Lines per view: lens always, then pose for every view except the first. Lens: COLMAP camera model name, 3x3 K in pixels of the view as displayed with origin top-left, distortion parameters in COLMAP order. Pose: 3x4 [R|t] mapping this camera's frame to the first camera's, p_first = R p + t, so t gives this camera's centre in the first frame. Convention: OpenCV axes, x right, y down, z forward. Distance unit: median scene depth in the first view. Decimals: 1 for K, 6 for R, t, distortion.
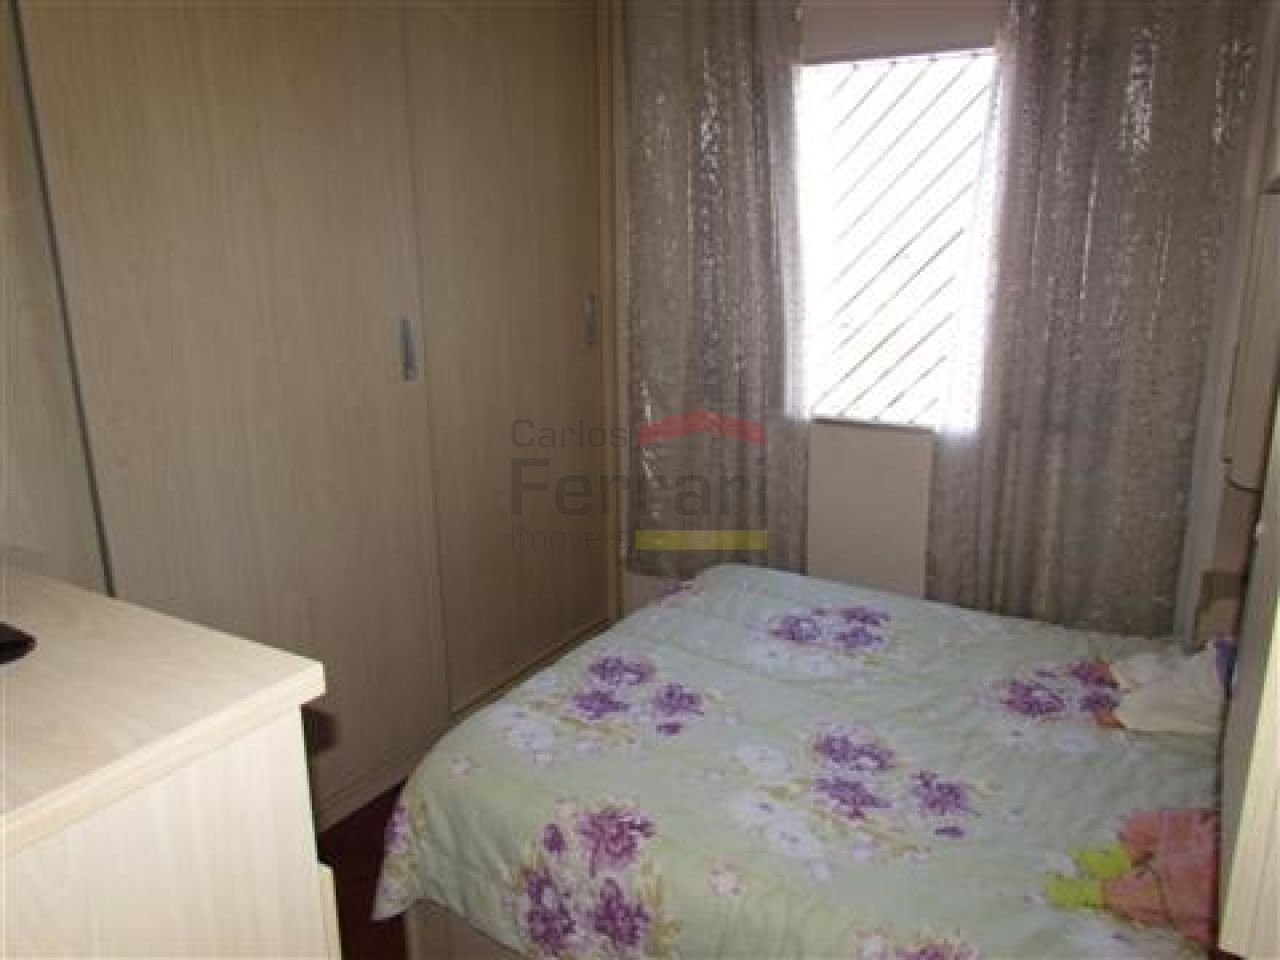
lens RADIAL K [[916.4, 0, 640.2], [0, 916.4, 479.8], [0, 0, 1]] dist [-0.038730, 0.011937]
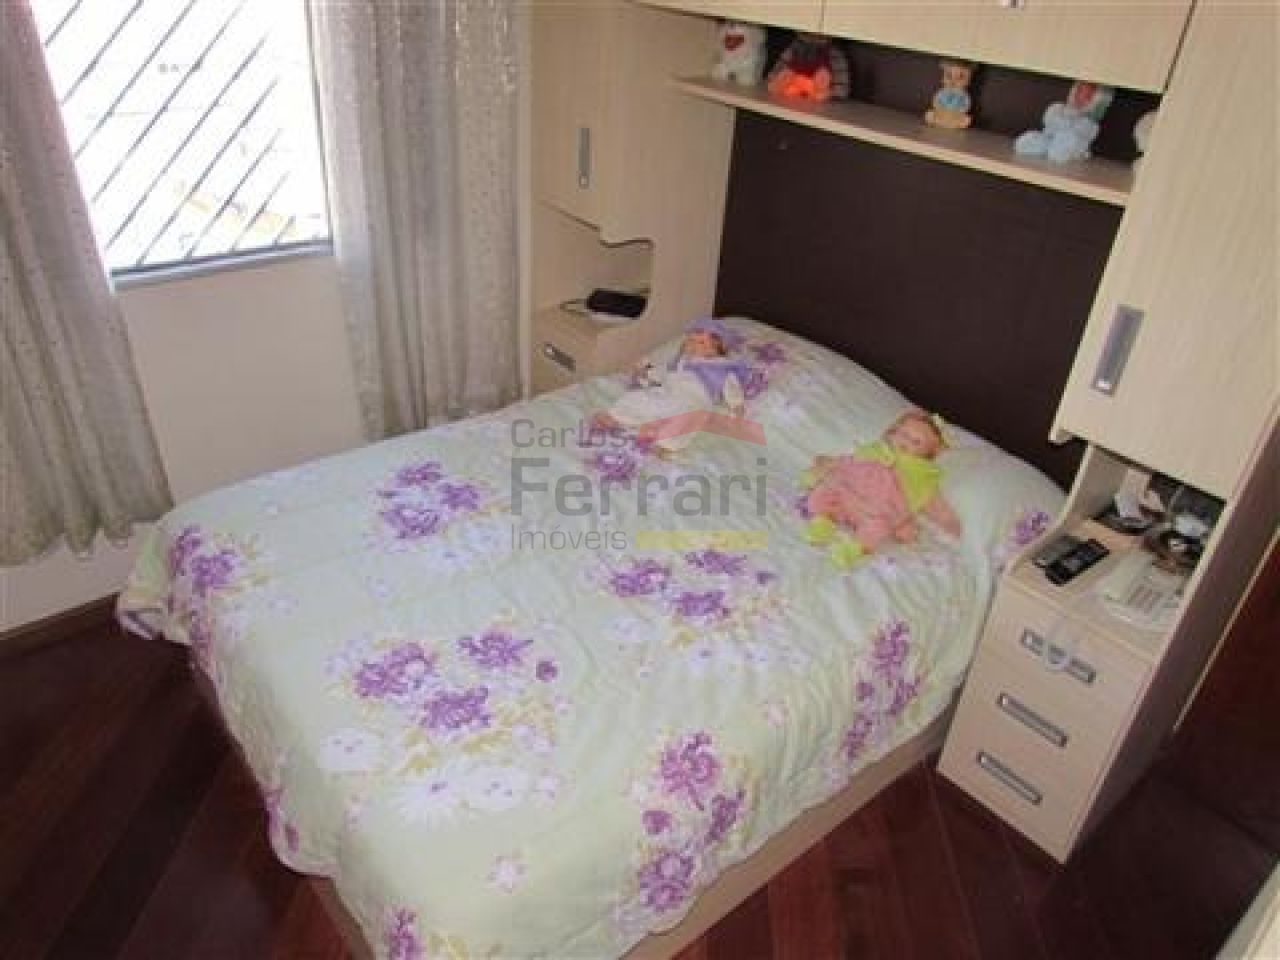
lens RADIAL K [[916.4, 0, 640.6], [0, 916.4, 481.5], [0, 0, 1]] dist [-0.038730, 0.011937]
pose [[0.287126, -0.473177, 0.832864, -0.704580], [0.164277, 0.880918, 0.443844, -0.332873], [-0.943701, 0.009381, 0.330667, 0.679826]]
